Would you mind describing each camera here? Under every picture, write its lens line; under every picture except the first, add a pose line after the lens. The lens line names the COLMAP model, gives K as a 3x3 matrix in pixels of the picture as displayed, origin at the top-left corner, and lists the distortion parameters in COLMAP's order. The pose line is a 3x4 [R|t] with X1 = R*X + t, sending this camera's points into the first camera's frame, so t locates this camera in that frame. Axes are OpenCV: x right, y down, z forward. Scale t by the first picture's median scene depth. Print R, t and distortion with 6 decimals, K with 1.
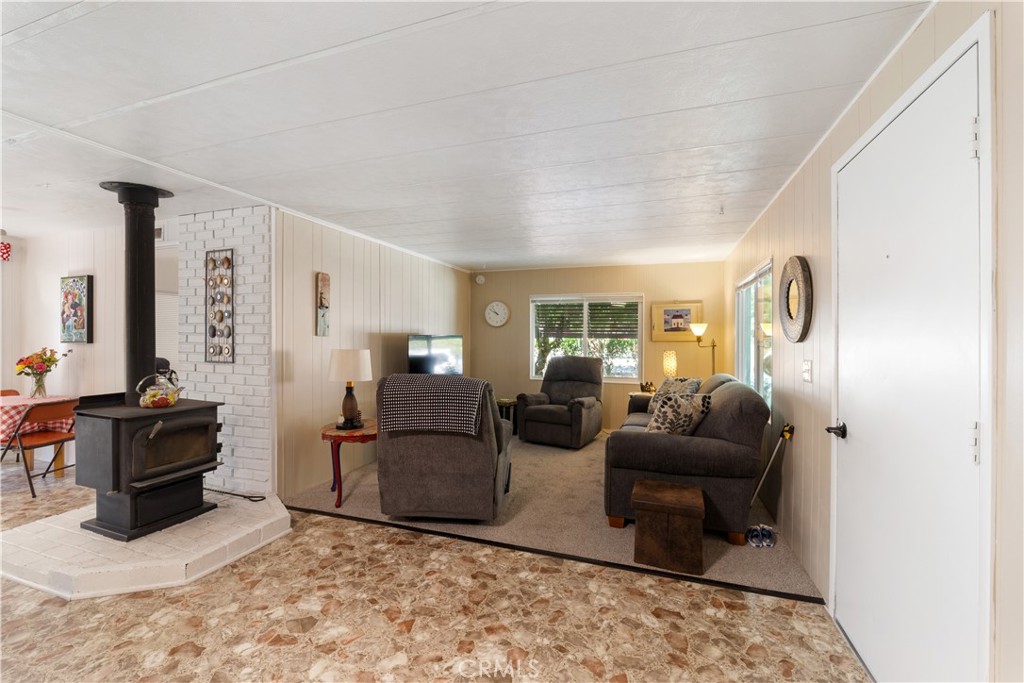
lens RADIAL K [[425.4, 0, 508.7], [0, 425.4, 338.9], [0, 0, 1]] dist [-0.020315, 0.003633]
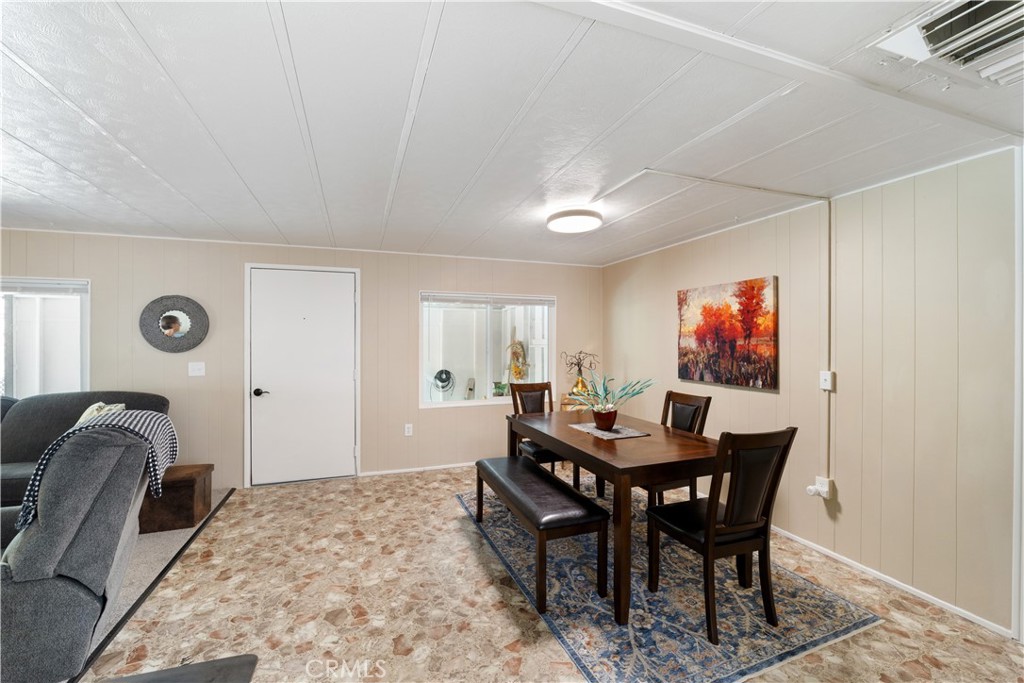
lens RADIAL K [[425.4, 0, 508.7], [0, 425.4, 338.9], [0, 0, 1]] dist [-0.020315, 0.003633]
pose [[-0.629453, -0.005521, 0.777019, -1.103662], [0.000193, 0.999974, 0.007262, -0.045319], [-0.777039, 0.004721, -0.629435, 0.901613]]
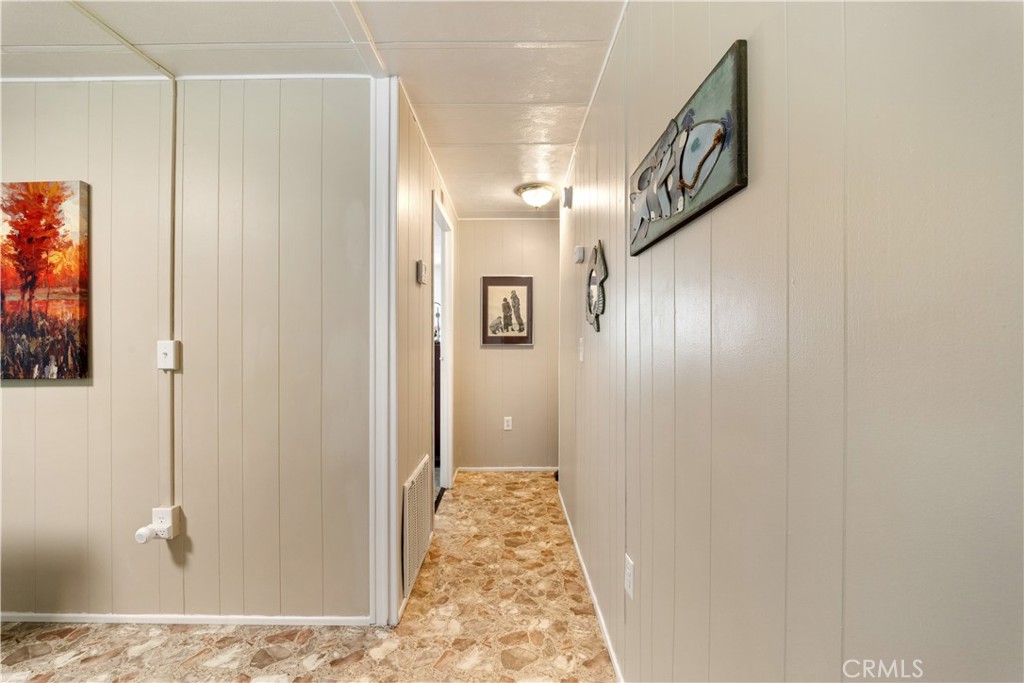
lens RADIAL K [[425.4, 0, 508.7], [0, 425.4, 338.9], [0, 0, 1]] dist [-0.020315, 0.003633]
pose [[-0.945275, -0.003818, -0.326252, -1.086084], [-0.005299, 0.999979, 0.003652, 0.028554], [0.326231, 0.005181, -0.945276, 0.478682]]
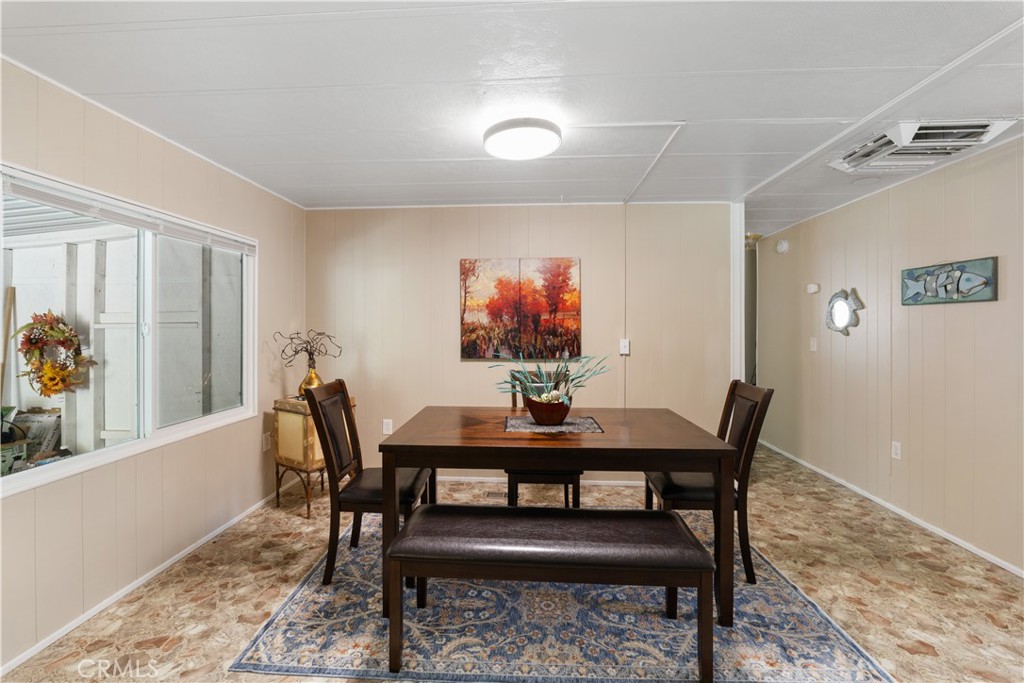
lens RADIAL K [[434.0, 0, 506.7], [0, 434.0, 322.4], [0, 0, 1]] dist [-0.011665, 0.000262]
pose [[-0.963429, -0.009223, -0.267804, -0.149606], [-0.009342, 0.999956, -0.000829, -0.008445], [0.267800, 0.001703, -0.963473, 0.839578]]
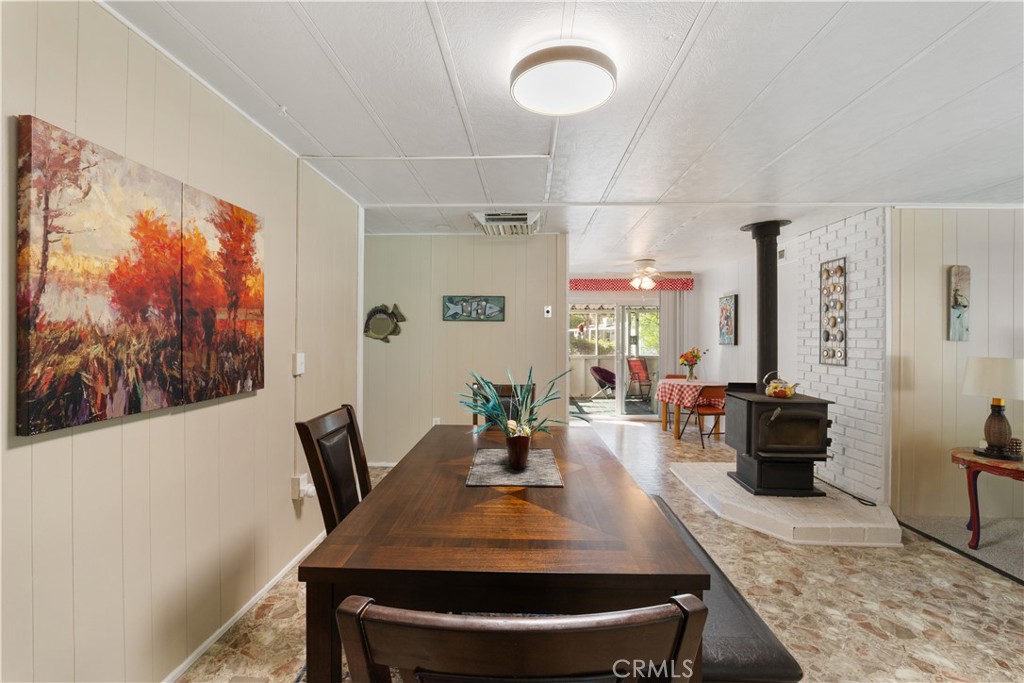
lens RADIAL K [[428.8, 0, 513.7], [0, 428.8, 334.8], [0, 0, 1]] dist [-0.012647, 0.001591]
pose [[0.294948, -0.007254, -0.955486, 0.135513], [-0.013166, 0.999845, -0.011655, 0.003462], [0.955423, 0.016018, 0.294807, -0.116404]]
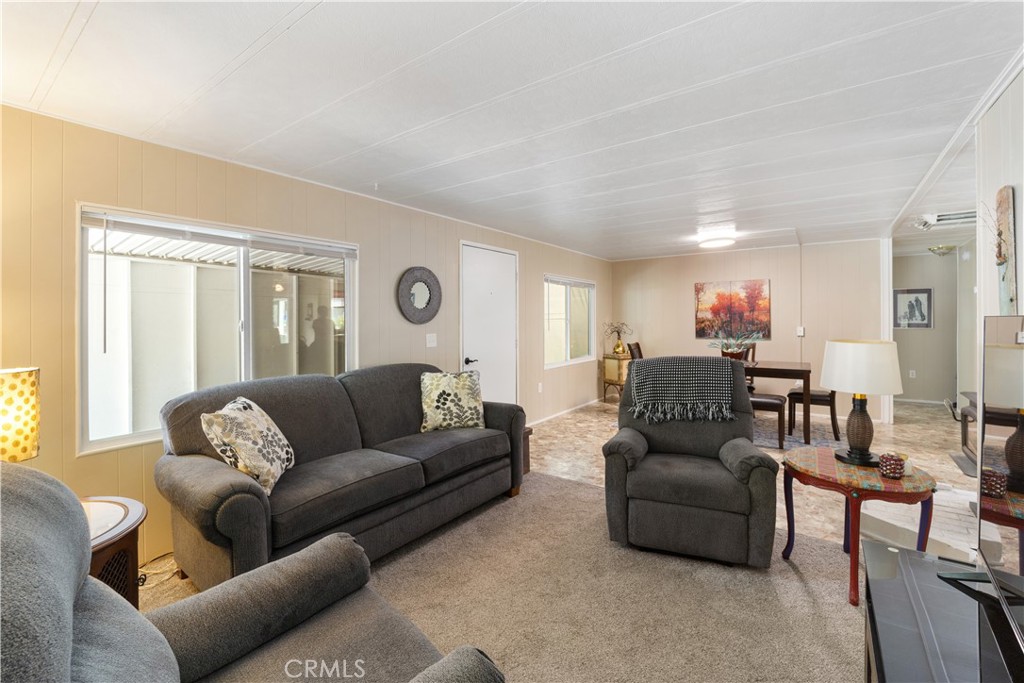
lens RADIAL K [[434.0, 0, 506.7], [0, 434.0, 322.4], [0, 0, 1]] dist [-0.011665, 0.000262]
pose [[-0.957919, -0.001459, 0.287035, -0.055197], [0.002343, 0.999914, 0.012899, -0.014942], [-0.287029, 0.013028, -0.957833, 2.117959]]
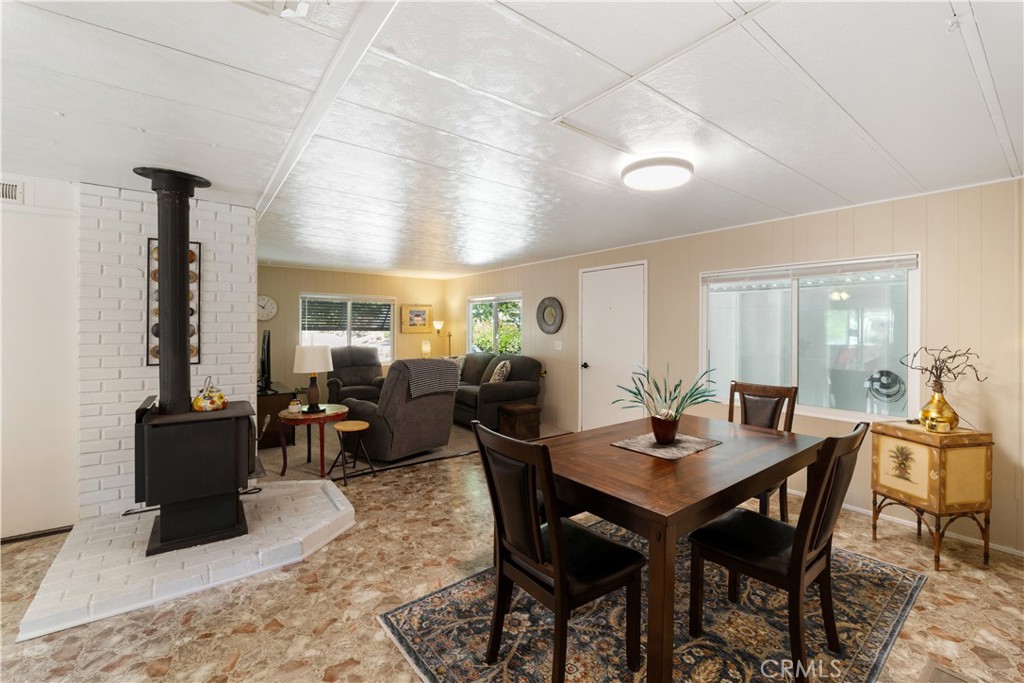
lens RADIAL K [[428.8, 0, 513.7], [0, 428.8, 334.8], [0, 0, 1]] dist [-0.012647, 0.001591]
pose [[0.548947, -0.015798, 0.835708, -1.246261], [0.000867, 0.999832, 0.018331, -0.028135], [-0.835857, -0.009338, 0.548868, -0.120621]]
